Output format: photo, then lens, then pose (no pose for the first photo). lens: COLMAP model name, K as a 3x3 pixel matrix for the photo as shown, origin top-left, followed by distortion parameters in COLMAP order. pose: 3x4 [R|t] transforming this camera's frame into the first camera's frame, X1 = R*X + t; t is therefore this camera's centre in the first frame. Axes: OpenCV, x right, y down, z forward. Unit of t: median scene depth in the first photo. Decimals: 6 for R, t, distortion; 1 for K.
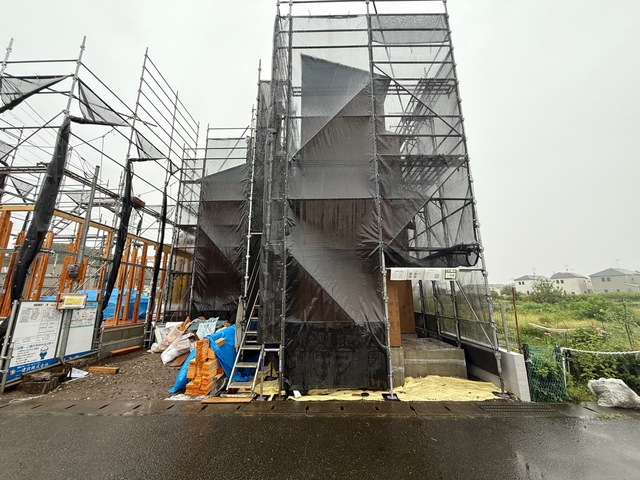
lens RADIAL K [[252.6, 0, 320.0], [0, 252.6, 240.0], [0, 0, 1]] dist [0.000460, 0.000092]
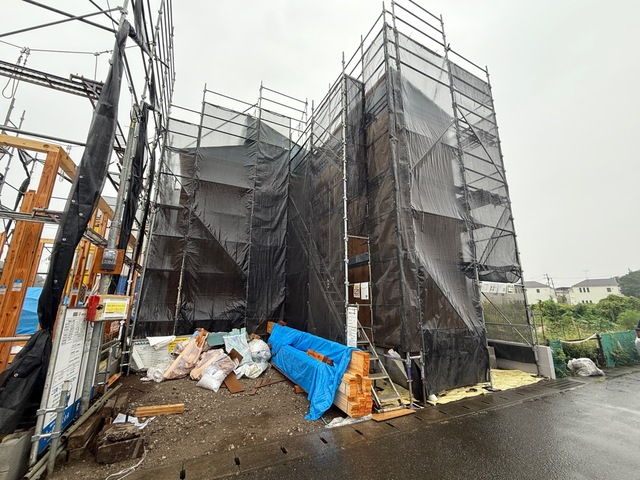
lens RADIAL K [[262.7, 0, 320.0], [0, 262.7, 240.0], [0, 0, 1]] dist [0.001478, 0.000236]
pose [[0.890654, 0.117014, 0.439366, -0.952077], [-0.110501, 0.993052, -0.040474, 0.049526], [-0.441049, -0.012502, 0.897396, 0.211989]]
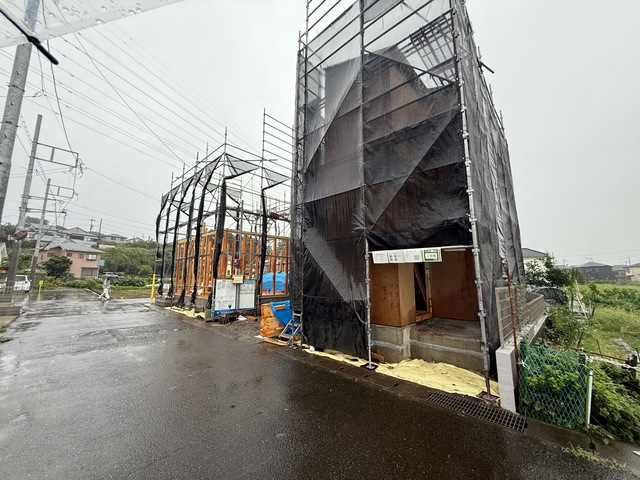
lens RADIAL K [[252.6, 0, 320.0], [0, 252.6, 240.0], [0, 0, 1]] dist [0.000460, 0.000092]
pose [[0.743572, -0.092140, -0.662277, 0.801205], [0.141157, 0.989769, 0.020782, 0.008590], [0.653587, -0.108937, 0.748971, 0.065266]]
